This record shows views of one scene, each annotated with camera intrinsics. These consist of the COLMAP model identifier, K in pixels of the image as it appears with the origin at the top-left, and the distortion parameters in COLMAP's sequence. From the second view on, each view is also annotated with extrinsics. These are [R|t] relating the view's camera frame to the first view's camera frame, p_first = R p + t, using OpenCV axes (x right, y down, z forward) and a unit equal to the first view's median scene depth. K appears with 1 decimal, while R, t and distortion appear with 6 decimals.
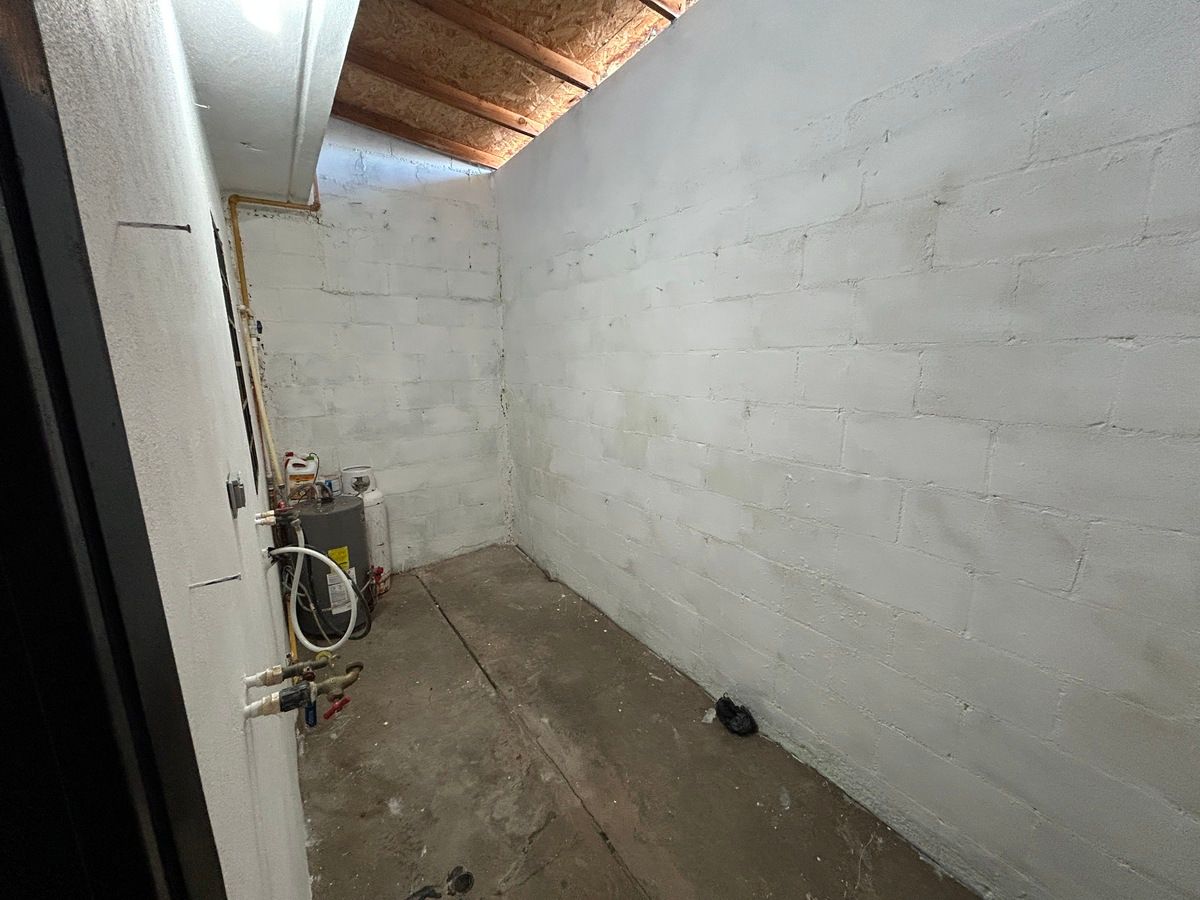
lens RADIAL K [[481.8, 0, 598.9], [0, 481.8, 452.2], [0, 0, 1]] dist [0.004562, 0.001851]
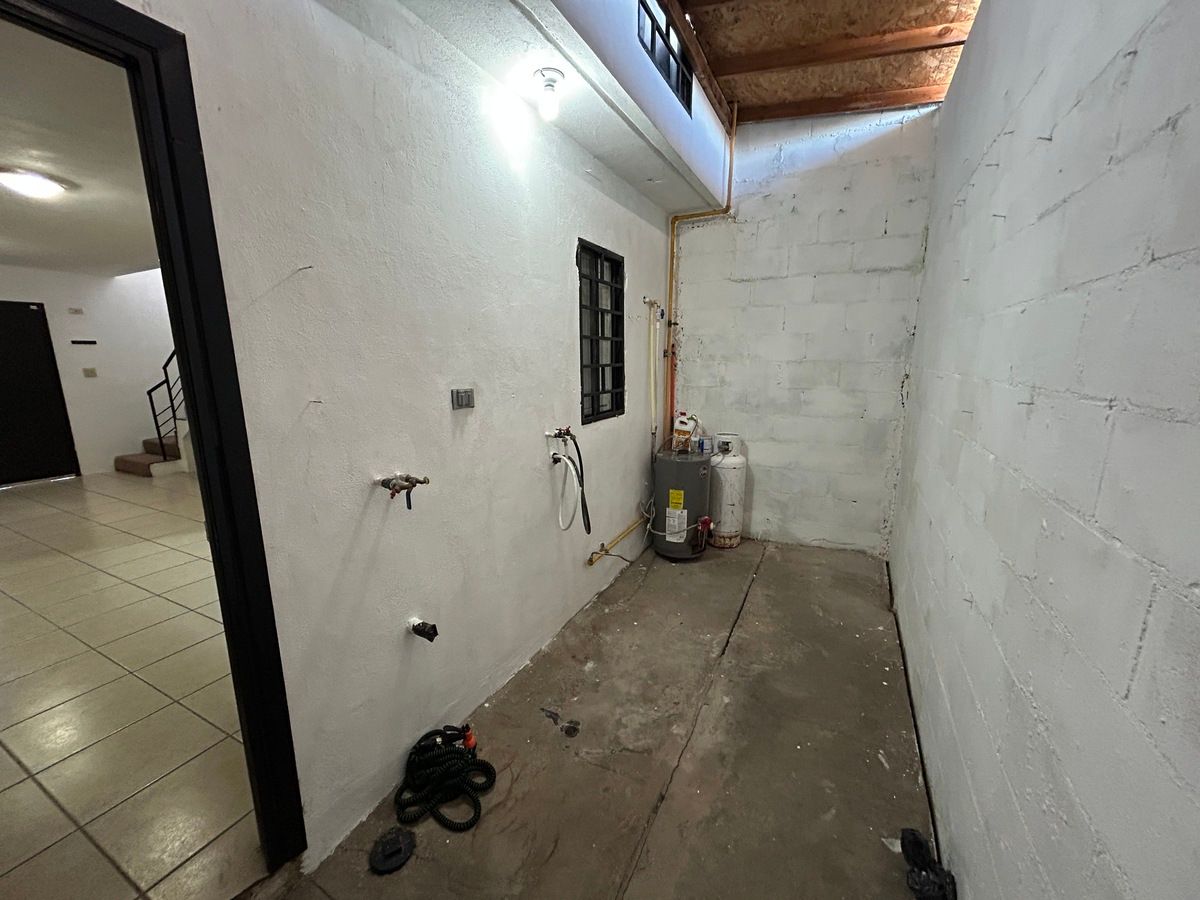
lens RADIAL K [[481.8, 0, 596.7], [0, 481.8, 451.8], [0, 0, 1]] dist [0.004562, 0.001851]
pose [[0.489213, 0.184279, -0.852474, 0.353150], [-0.171171, 0.978701, 0.113334, -0.002881], [0.855202, 0.090475, 0.510336, 0.160244]]
